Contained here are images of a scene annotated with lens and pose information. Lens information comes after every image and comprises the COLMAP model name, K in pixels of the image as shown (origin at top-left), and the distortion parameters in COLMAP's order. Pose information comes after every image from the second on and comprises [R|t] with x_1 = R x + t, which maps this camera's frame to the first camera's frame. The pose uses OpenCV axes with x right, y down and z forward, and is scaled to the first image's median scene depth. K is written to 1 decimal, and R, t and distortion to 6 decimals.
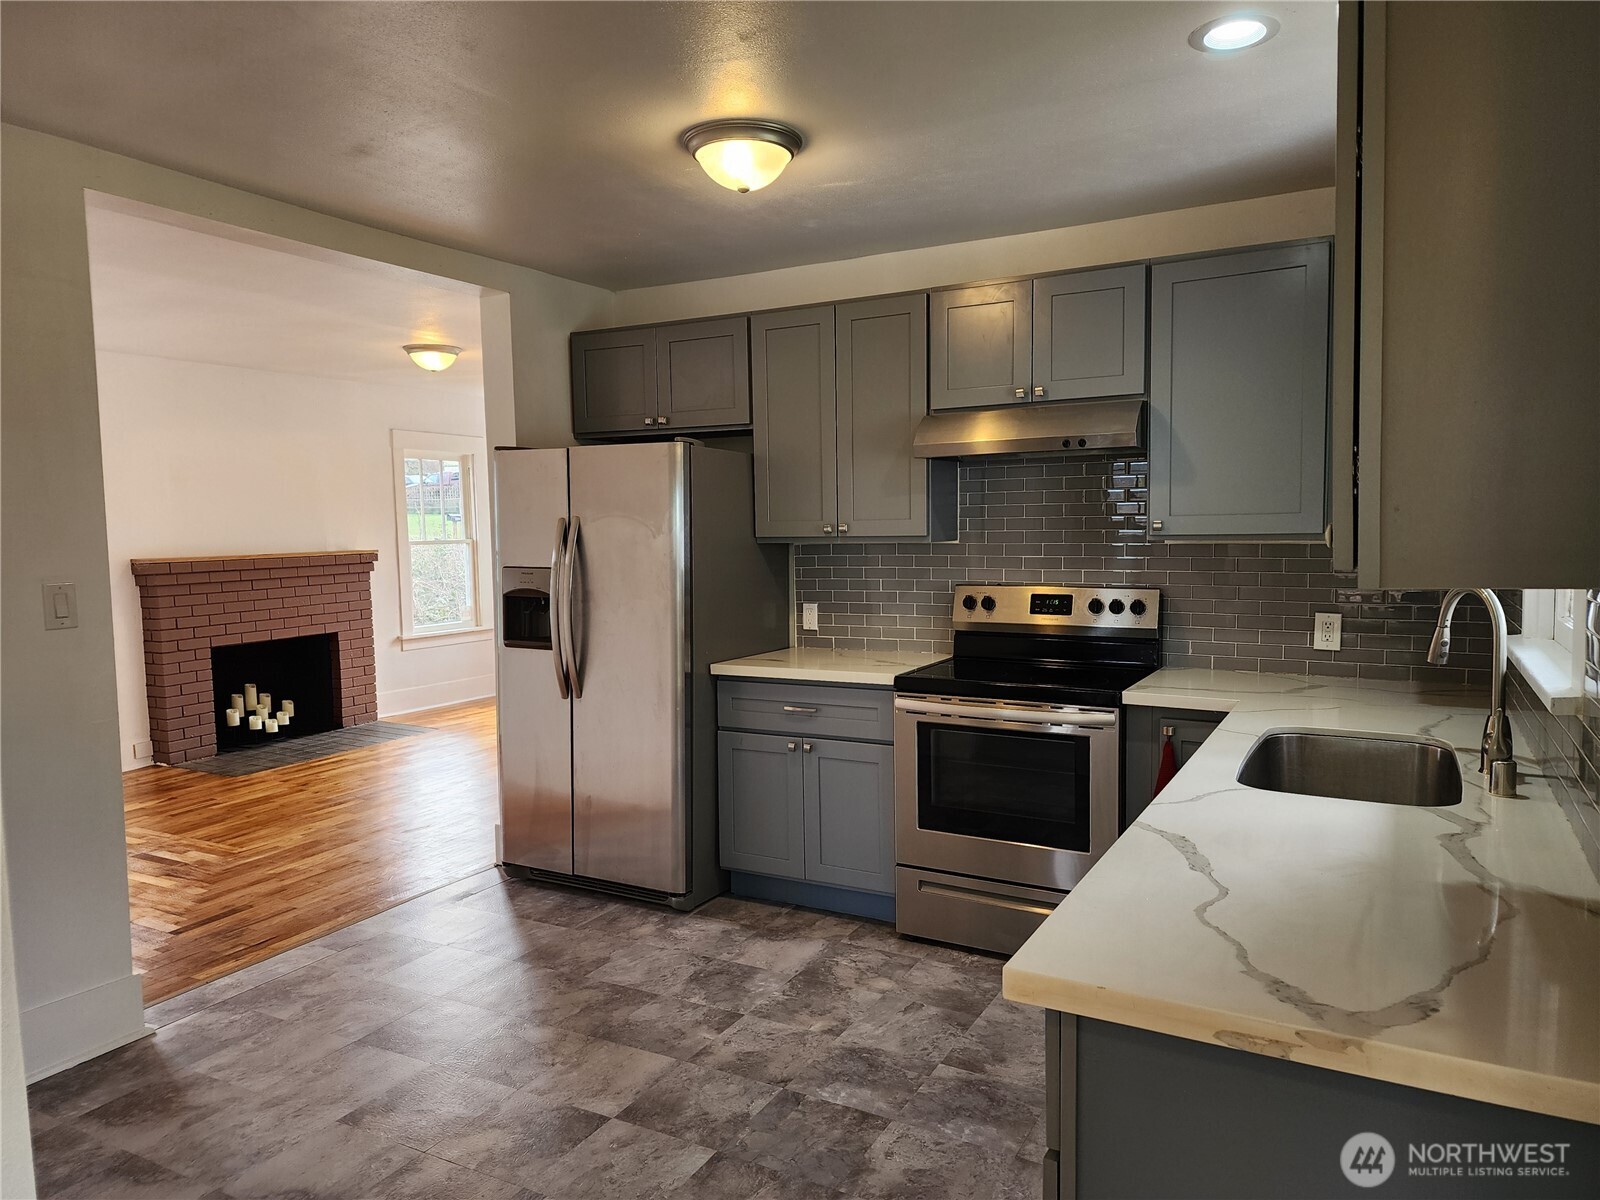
lens RADIAL K [[1067.6, 0, 807.6], [0, 1067.6, 603.5], [0, 0, 1]] dist [0.074046, -0.056737]
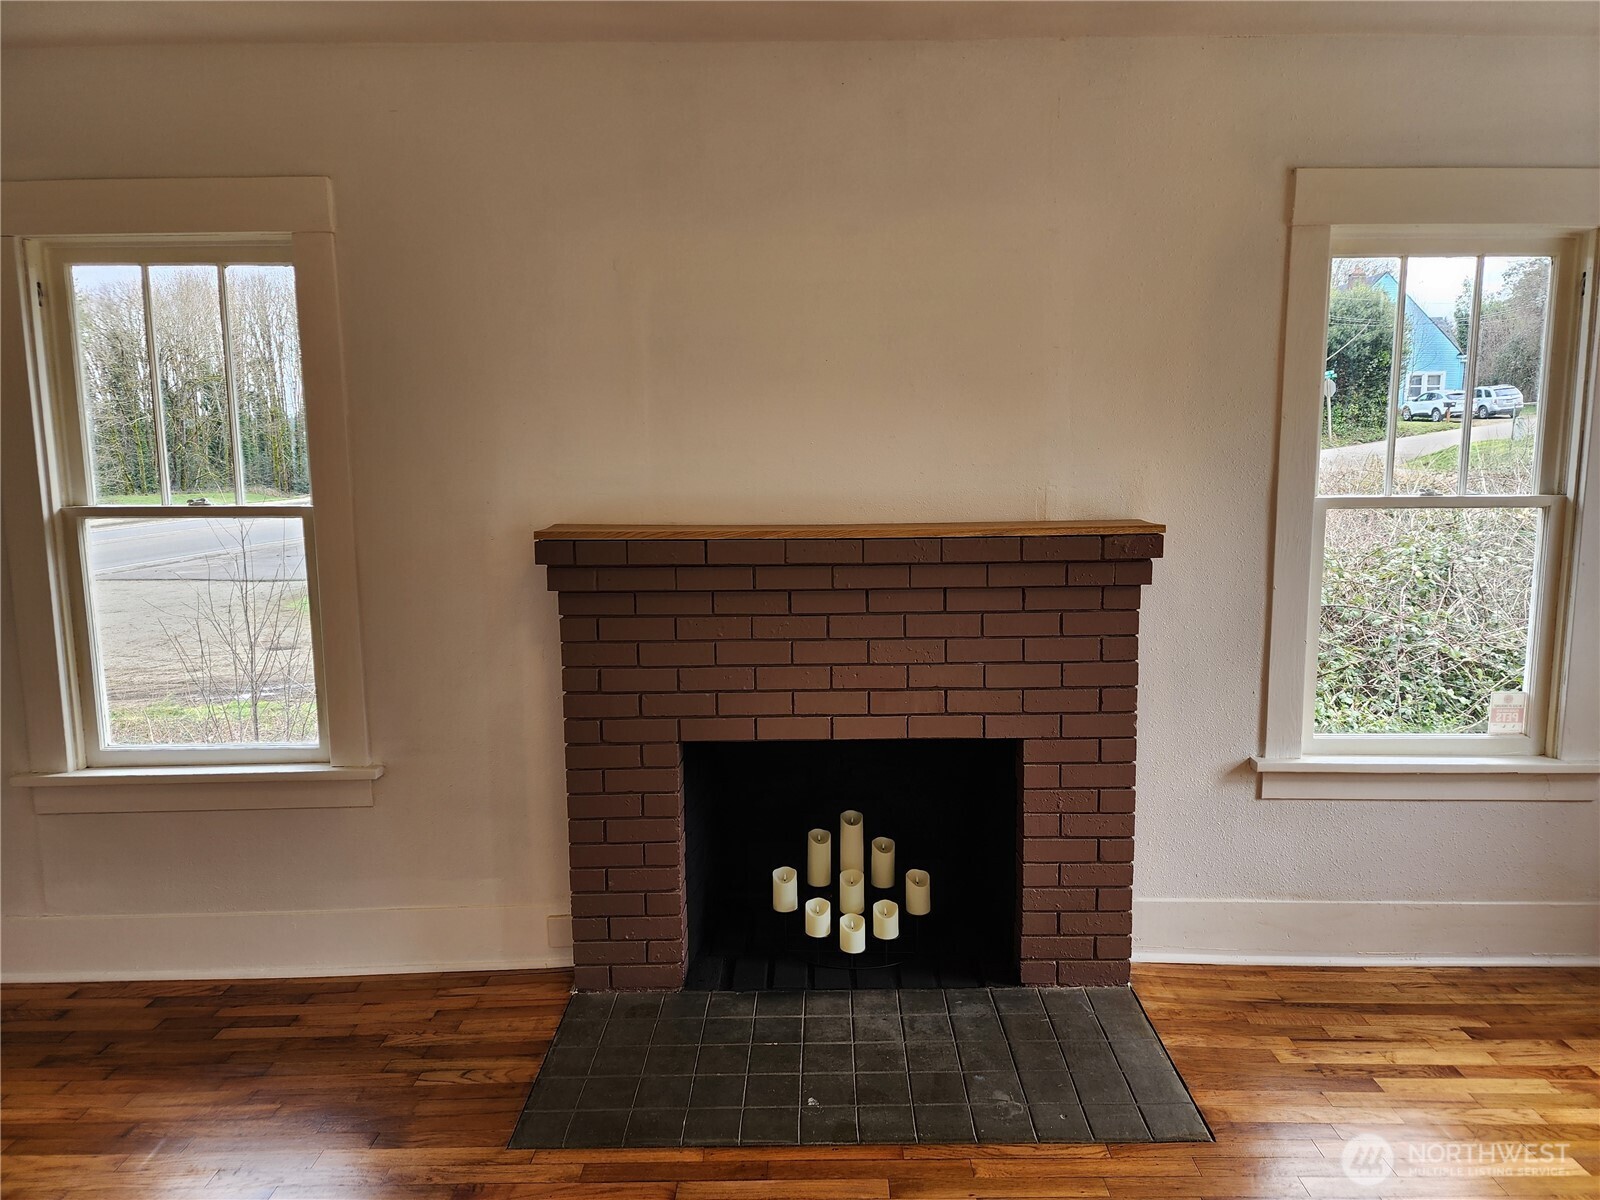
lens RADIAL K [[1067.6, 0, 822.6], [0, 1067.6, 593.1], [0, 0, 1]] dist [0.074046, -0.056737]
pose [[0.483264, 0.136163, -0.864821, -0.279645], [-0.072404, 0.990663, 0.115517, -0.112122], [0.872476, 0.006791, 0.488610, 1.374591]]
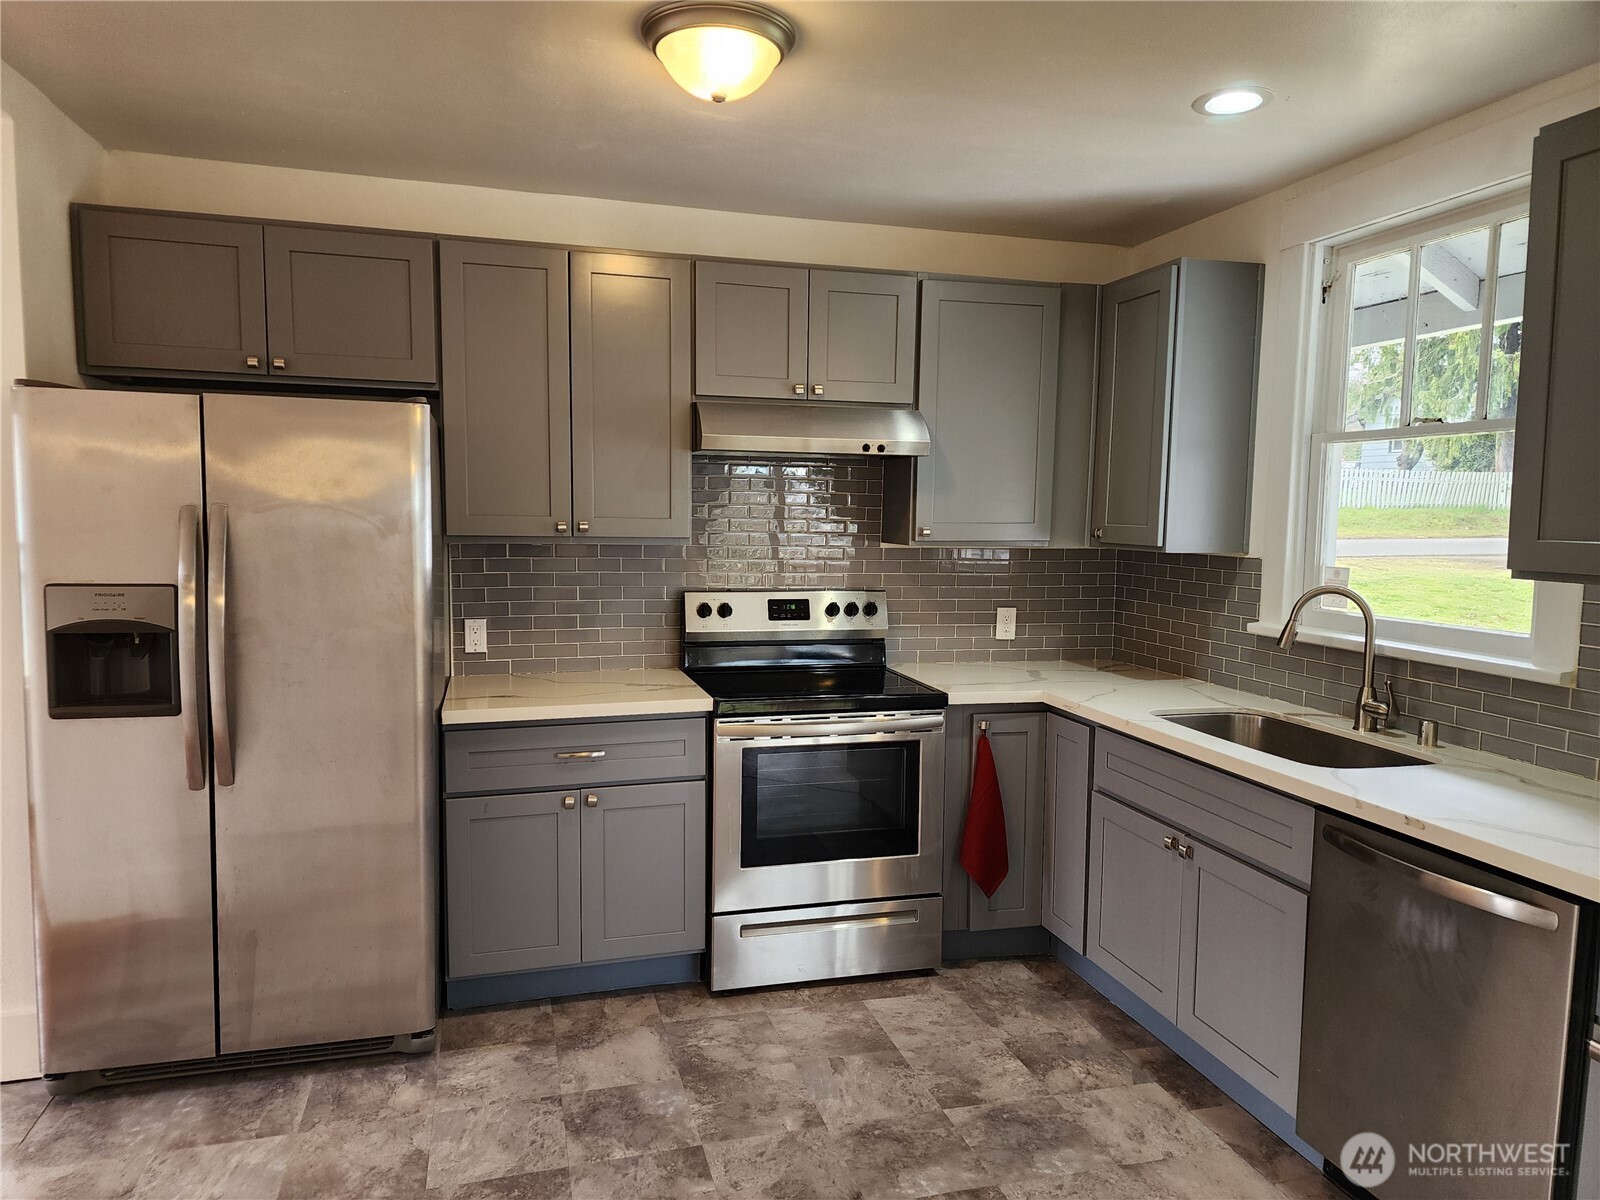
lens RADIAL K [[1067.6, 0, 794.8], [0, 1067.6, 611.6], [0, 0, 1]] dist [0.074046, -0.056737]
pose [[0.718763, -0.043453, 0.693896, -0.418056], [0.029806, 0.999053, 0.031689, -0.026444], [-0.694616, -0.002095, 0.719378, 0.290262]]
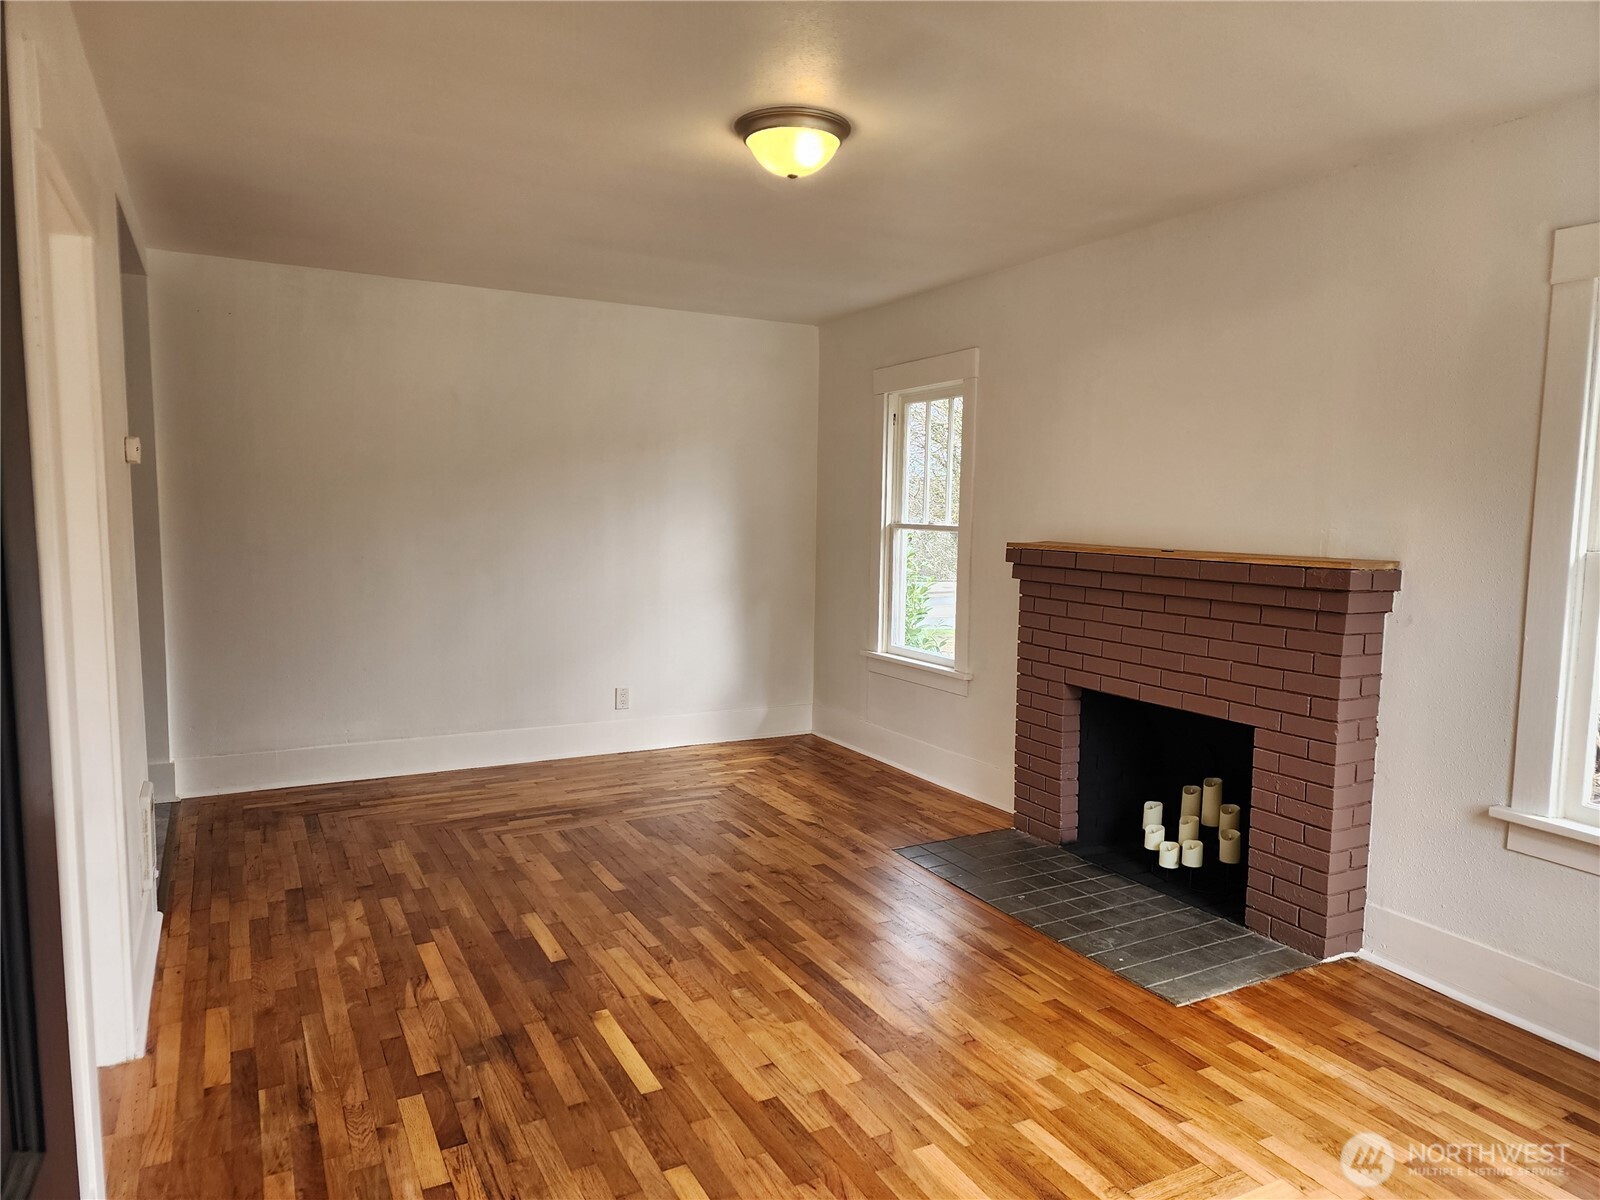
lens RADIAL K [[1067.6, 0, 803.1], [0, 1067.6, 601.1], [0, 0, 1]] dist [0.074046, -0.056737]
pose [[-0.551488, 0.092691, -0.829017, 0.105890], [-0.067563, 0.985579, 0.155140, -0.158544], [0.831442, 0.141569, -0.537273, 1.962957]]
